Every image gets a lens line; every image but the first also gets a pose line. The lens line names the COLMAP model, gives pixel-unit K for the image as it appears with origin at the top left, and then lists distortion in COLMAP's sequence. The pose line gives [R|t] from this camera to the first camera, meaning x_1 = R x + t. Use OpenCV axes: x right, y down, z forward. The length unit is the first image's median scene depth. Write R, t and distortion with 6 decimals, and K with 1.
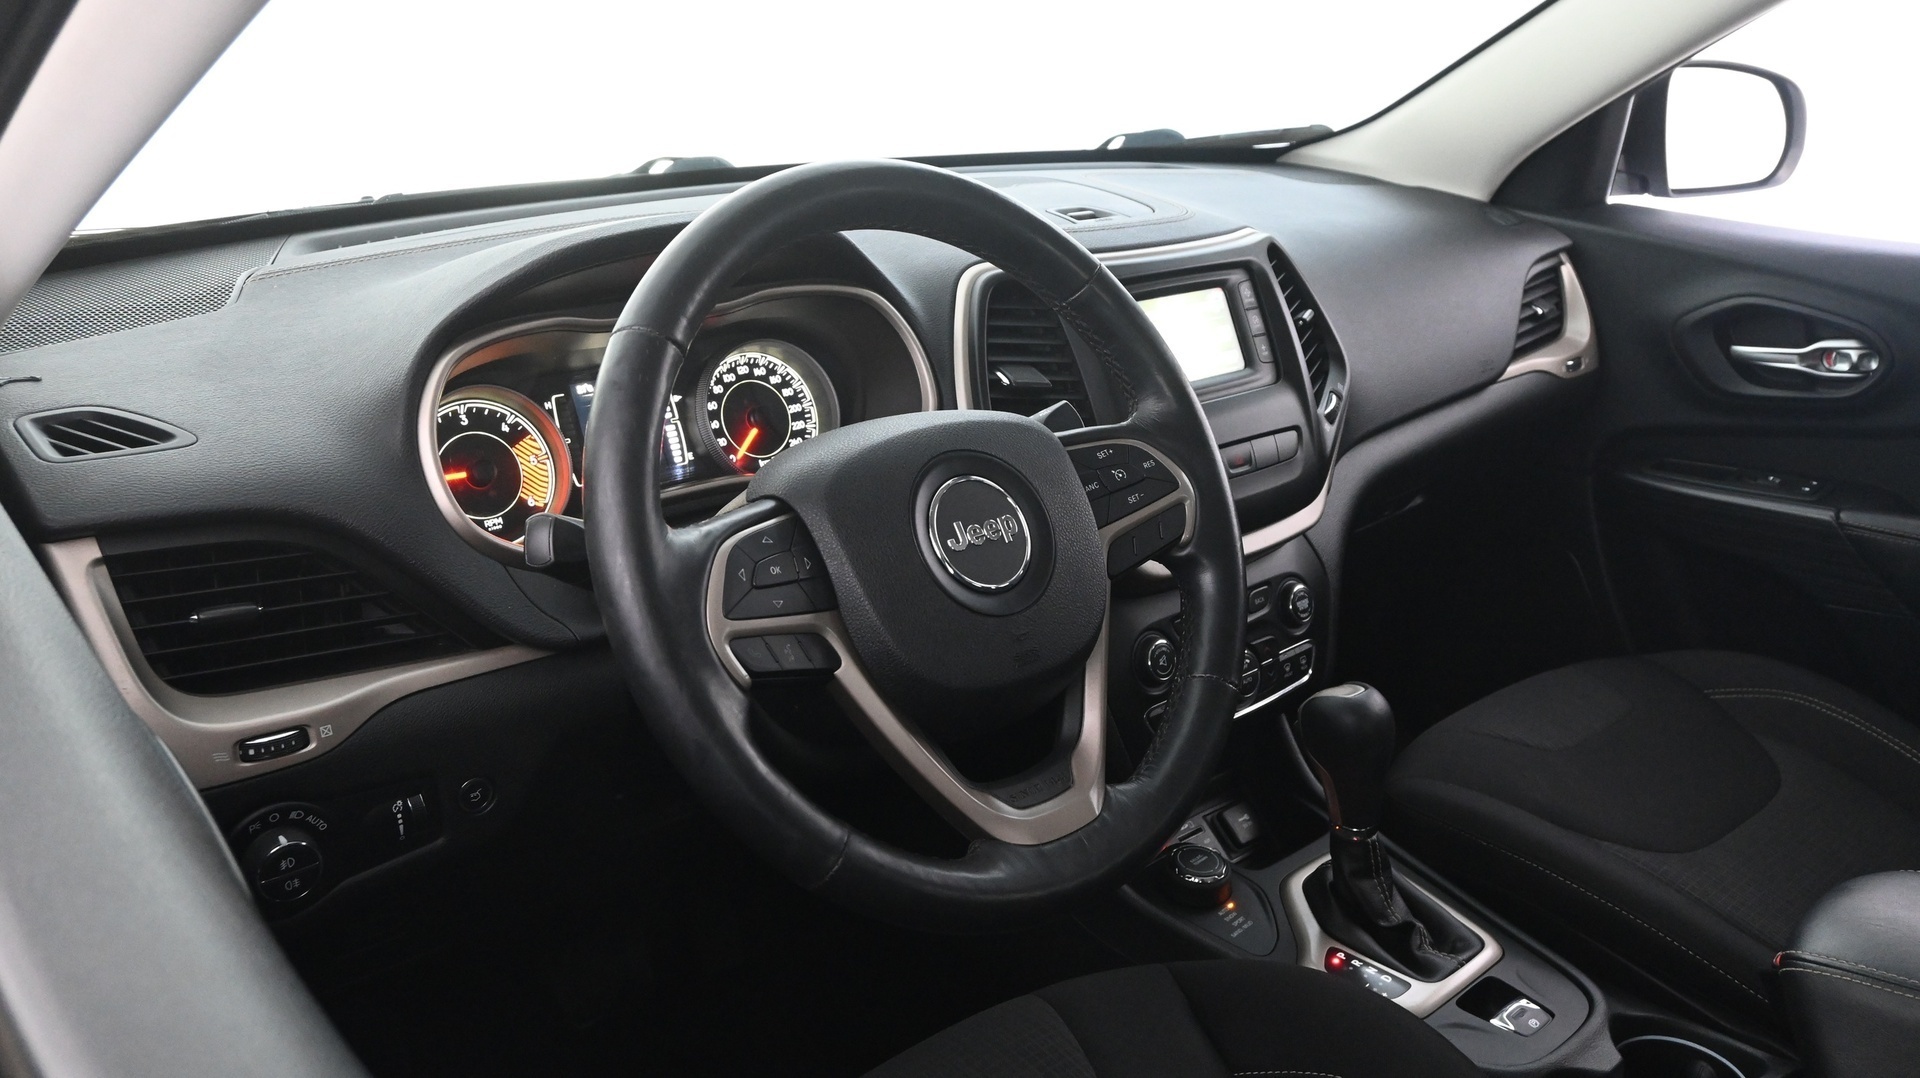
lens RADIAL K [[1474.8, 0, 953.3], [0, 1474.8, 534.2], [0, 0, 1]] dist [-0.015146, 0.000685]
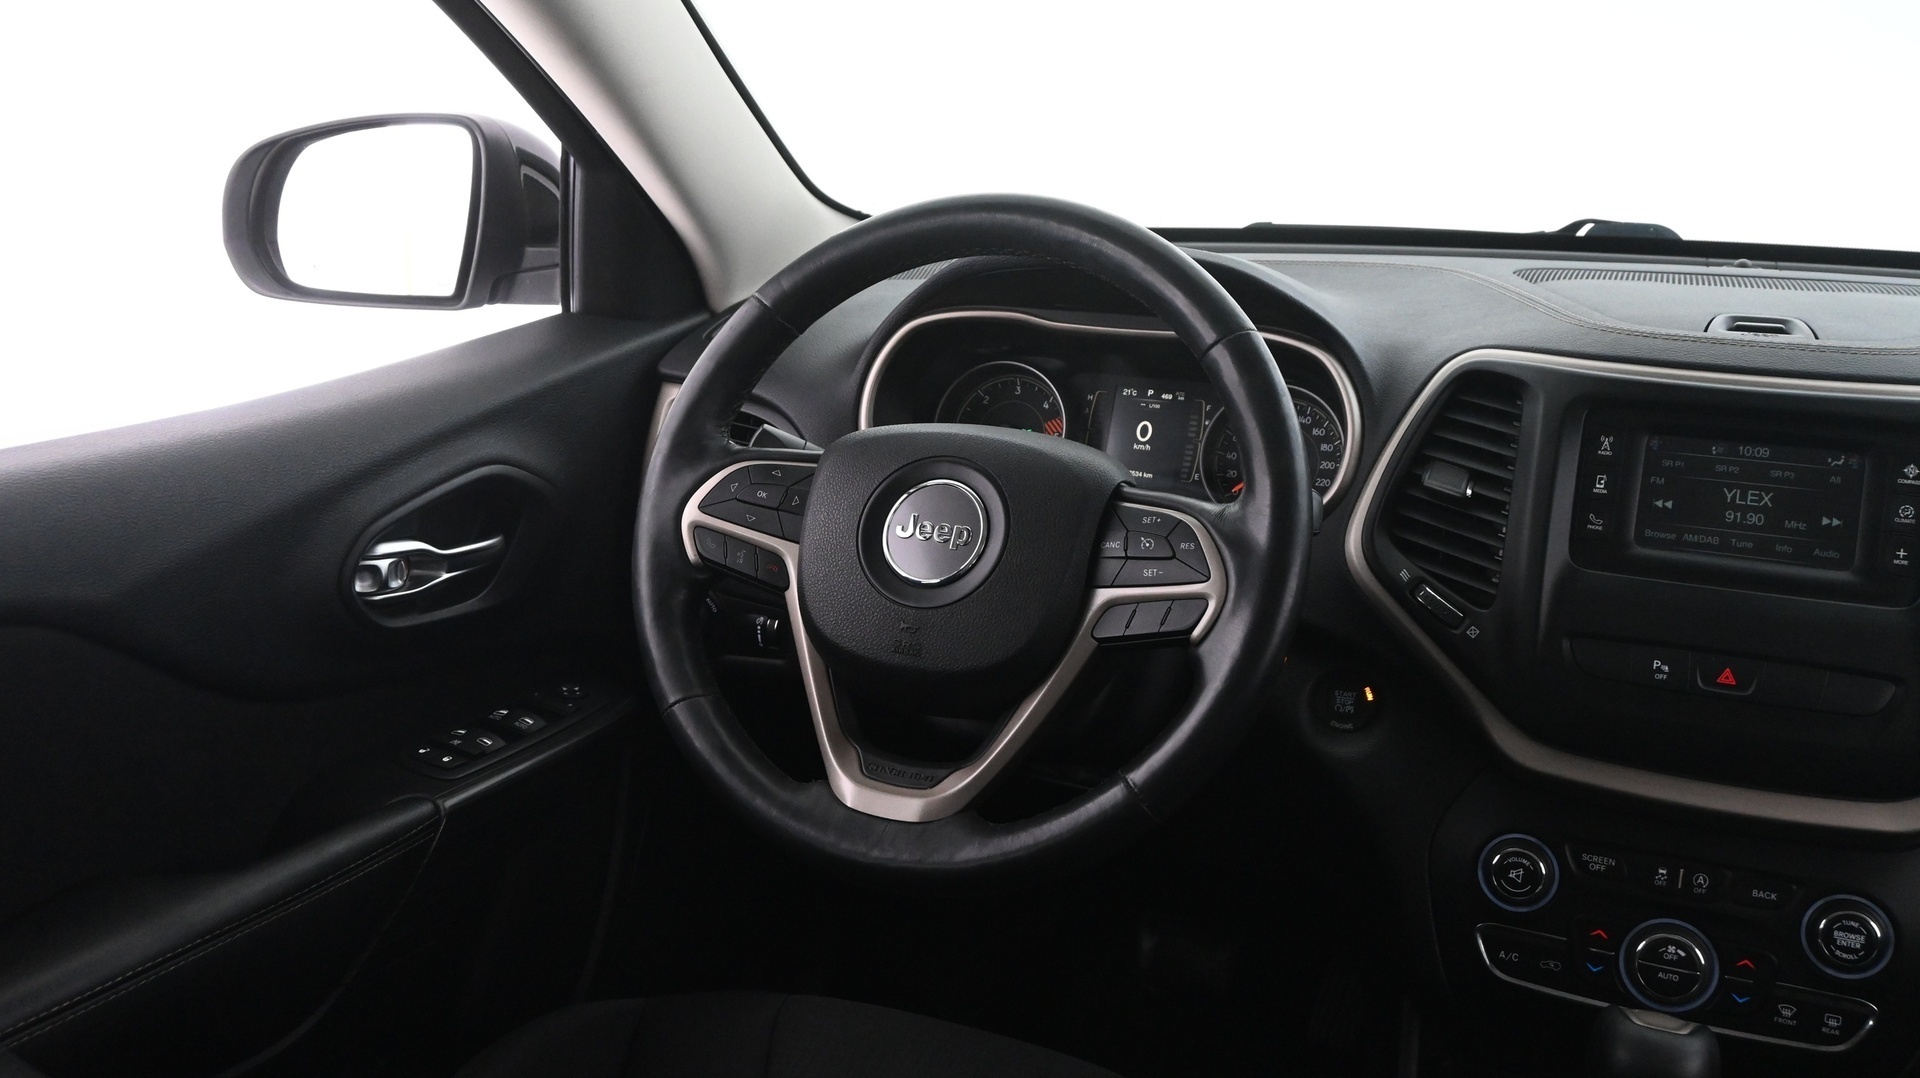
lens RADIAL K [[1578.9, 0, 966.4], [0, 1578.9, 529.0], [0, 0, 1]] dist [-0.018136, 0.014797]
pose [[0.417481, 0.256655, -0.871687, 0.655804], [-0.302187, 0.943898, 0.133189, -0.103715], [0.856967, 0.207809, 0.471617, 0.291882]]
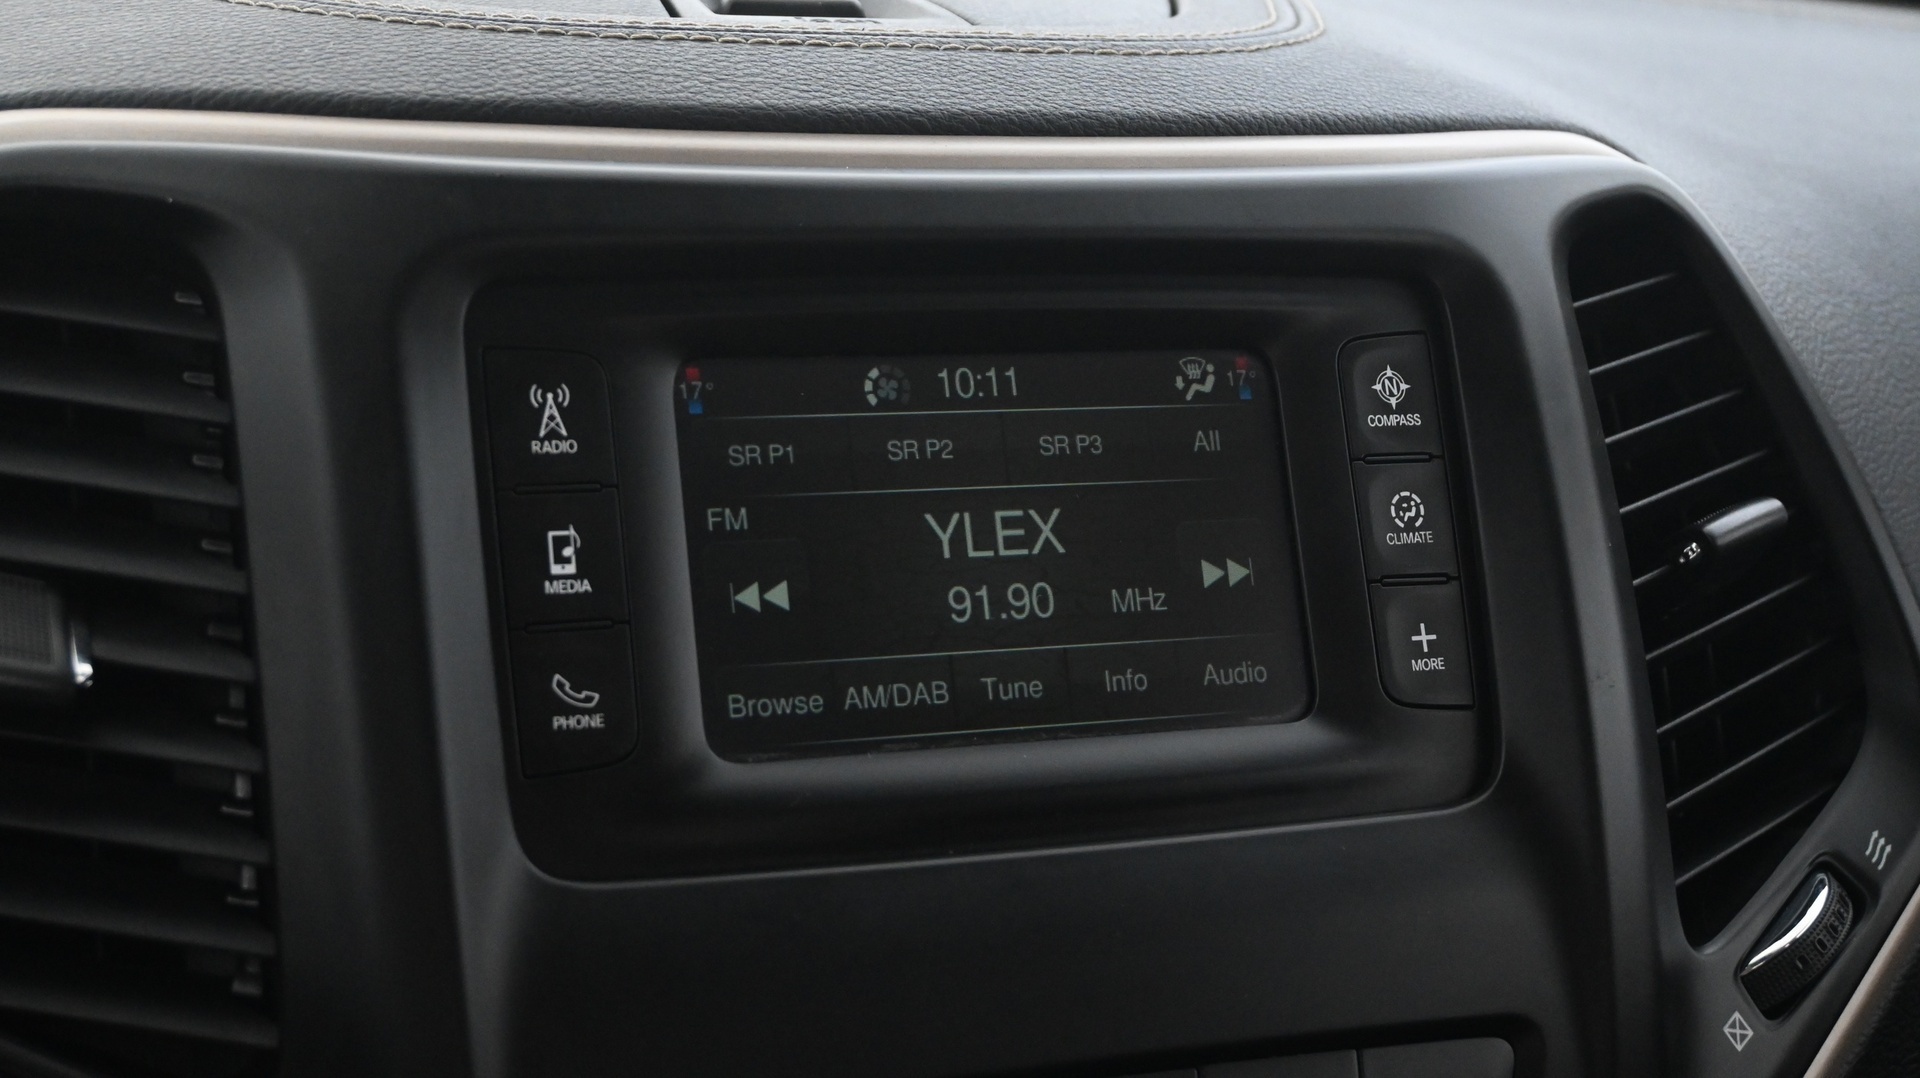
lens RADIAL K [[2903.0, 0, 964.6], [0, 2903.0, 541.7], [0, 0, 1]] dist [0.030893, 0.000000]
pose [[0.943759, 0.140982, -0.299070, 0.273778], [-0.163993, 0.985028, -0.053159, -0.106388], [0.287098, 0.099215, 0.952749, 0.561510]]
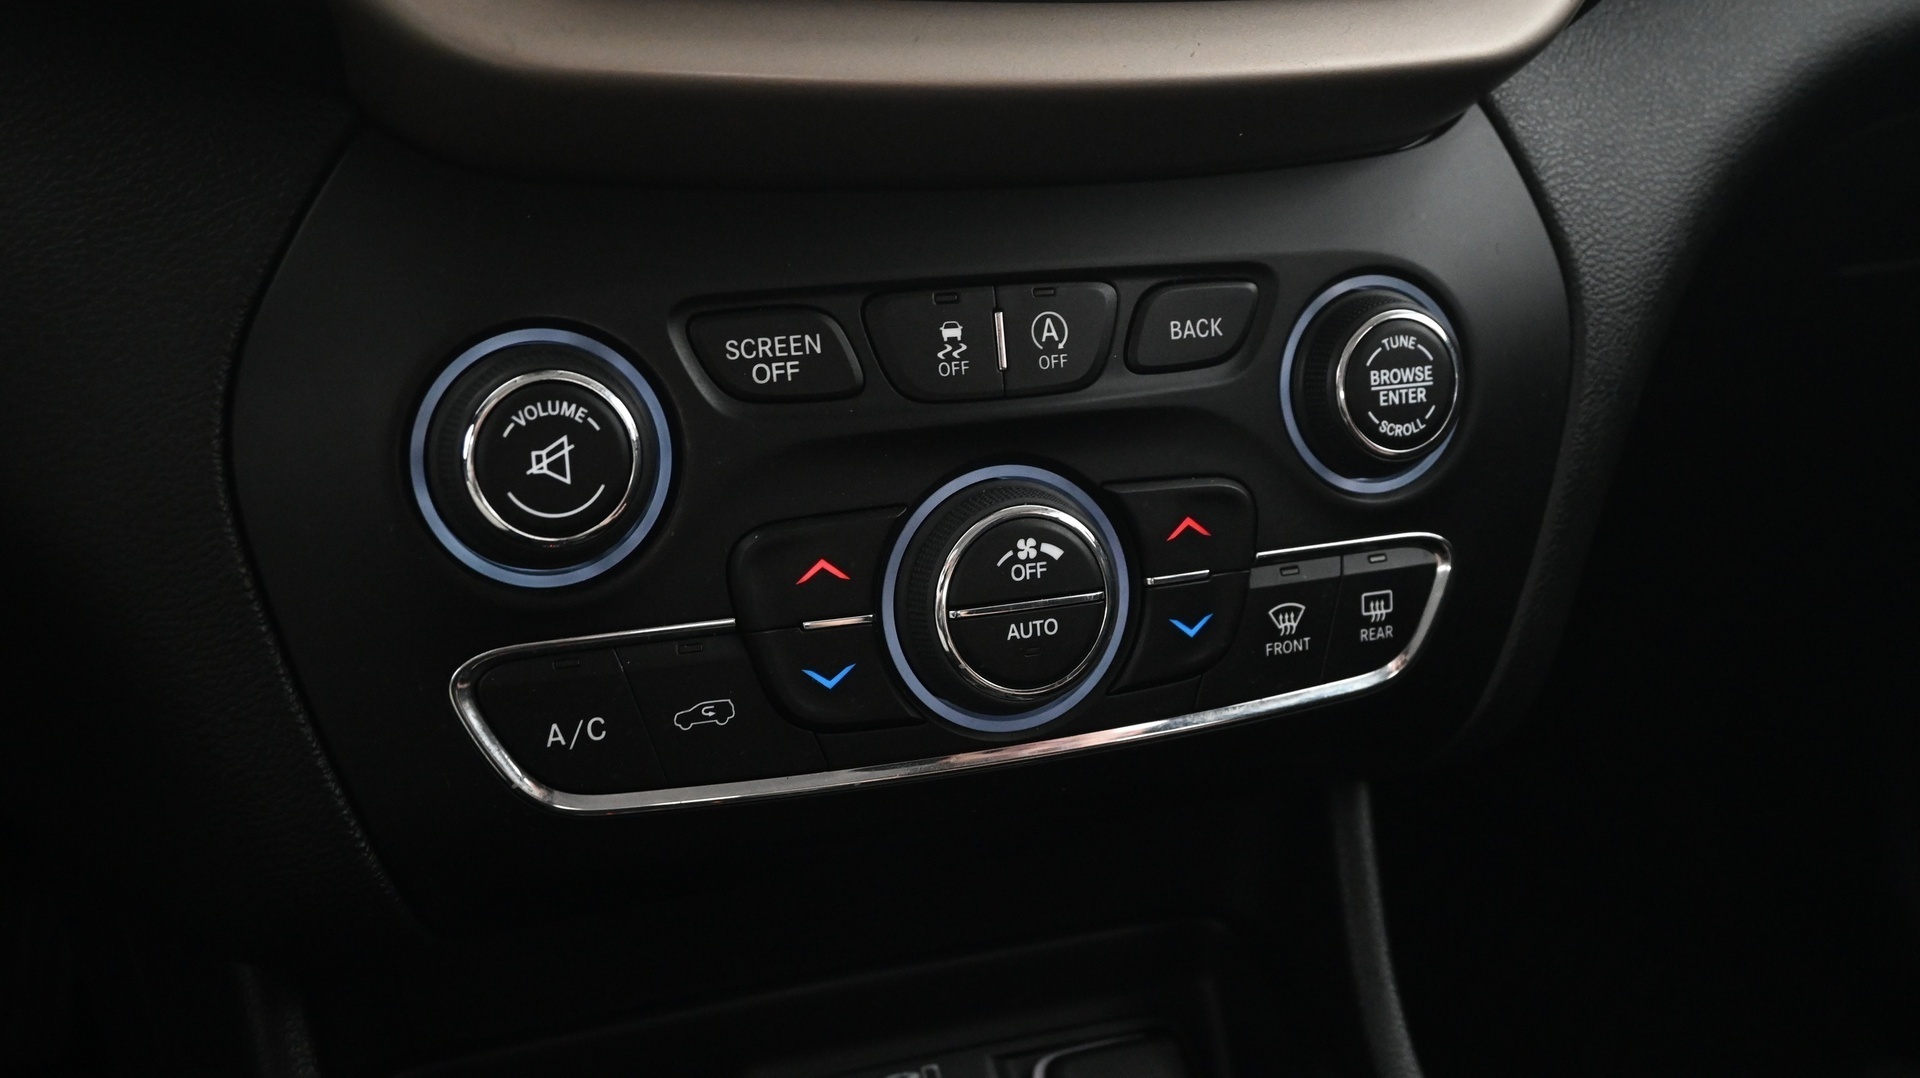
lens RADIAL K [[1882.0, 0, 959.0], [0, 1882.0, 546.1], [0, 0, 1]] dist [0.005862, 0.000000]
pose [[0.944557, 0.186933, -0.269942, 0.263276], [-0.162739, 0.980564, 0.109590, 0.052708], [0.285181, -0.059584, 0.956620, 0.686482]]
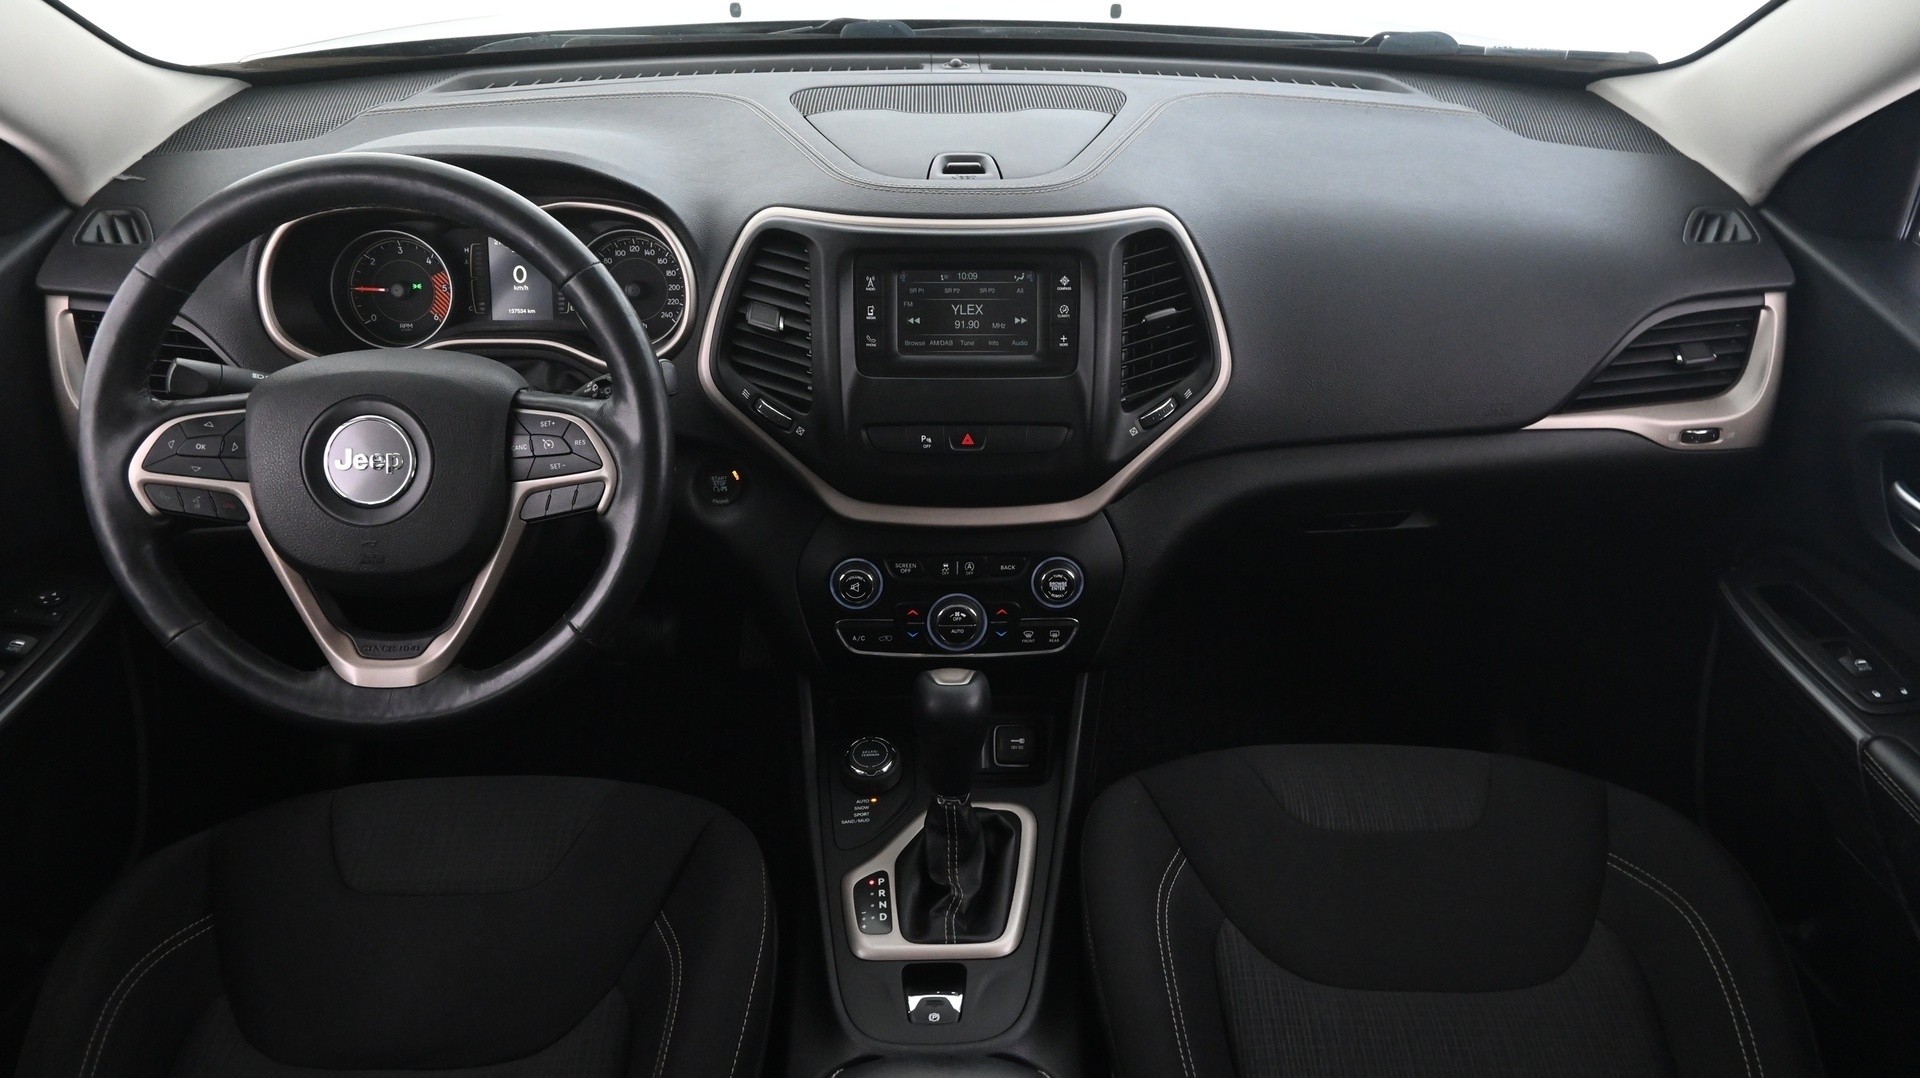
lens RADIAL K [[1323.5, 0, 966.2], [0, 1323.5, 531.2], [0, 0, 1]] dist [-0.003717, -0.000120]
pose [[0.765973, 0.357424, -0.534354, 0.689714], [-0.216483, 0.926058, 0.309113, -0.270103], [0.605327, -0.121093, 0.786712, 0.232227]]
